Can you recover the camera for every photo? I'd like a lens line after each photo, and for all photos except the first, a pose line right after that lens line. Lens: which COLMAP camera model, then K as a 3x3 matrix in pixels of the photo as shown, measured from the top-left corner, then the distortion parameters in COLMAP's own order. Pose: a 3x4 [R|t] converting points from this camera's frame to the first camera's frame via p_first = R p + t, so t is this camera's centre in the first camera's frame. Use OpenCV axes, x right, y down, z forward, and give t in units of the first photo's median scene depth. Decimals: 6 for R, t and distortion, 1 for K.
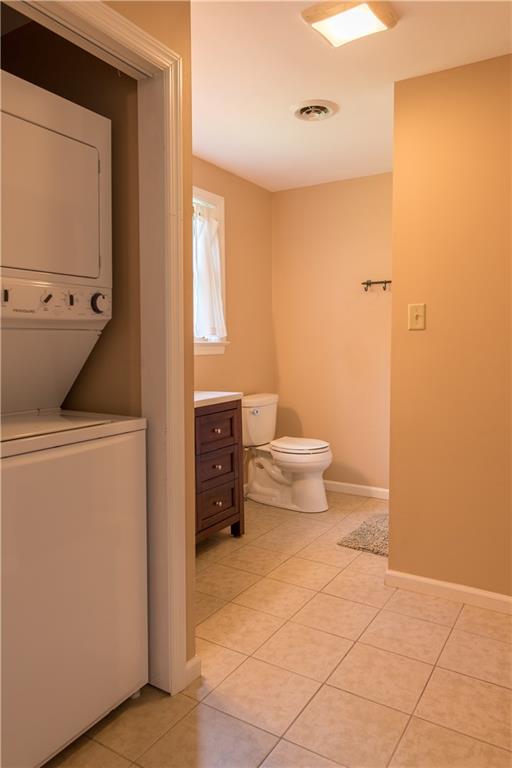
lens RADIAL K [[530.2, 0, 256.3], [0, 530.2, 378.7], [0, 0, 1]] dist [-0.004697, -0.002095]
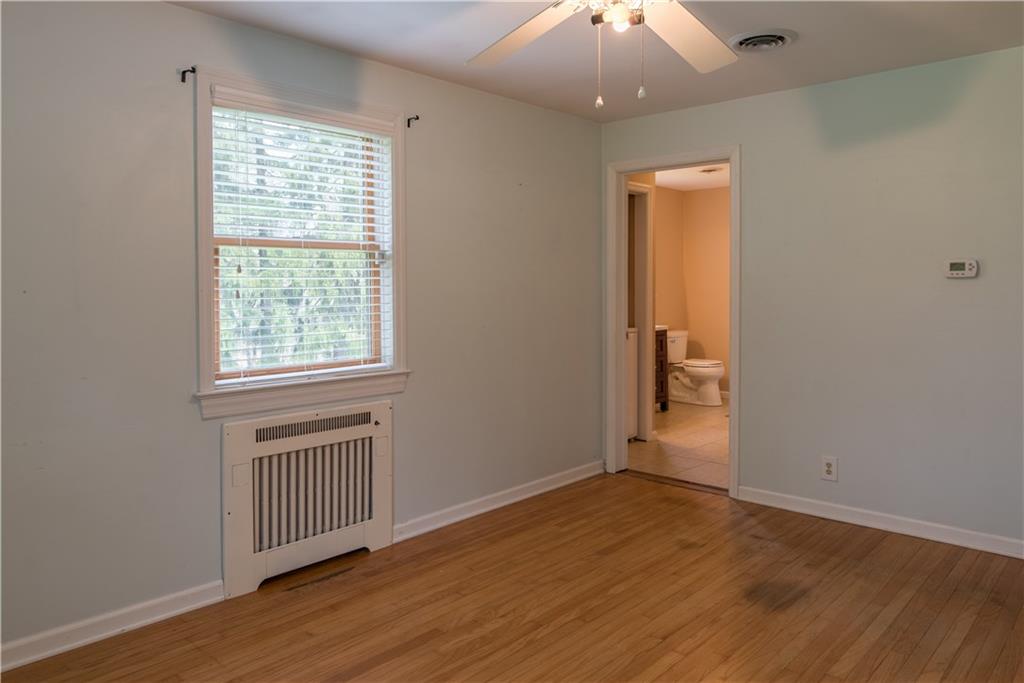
lens RADIAL K [[706.9, 0, 520.3], [0, 706.9, 339.8], [0, 0, 1]] dist [-0.004697, -0.002095]
pose [[0.982865, 0.004334, -0.184274, -0.061548], [-0.001173, 0.999850, 0.017261, 0.022807], [0.184321, -0.016749, 0.982723, -1.113925]]
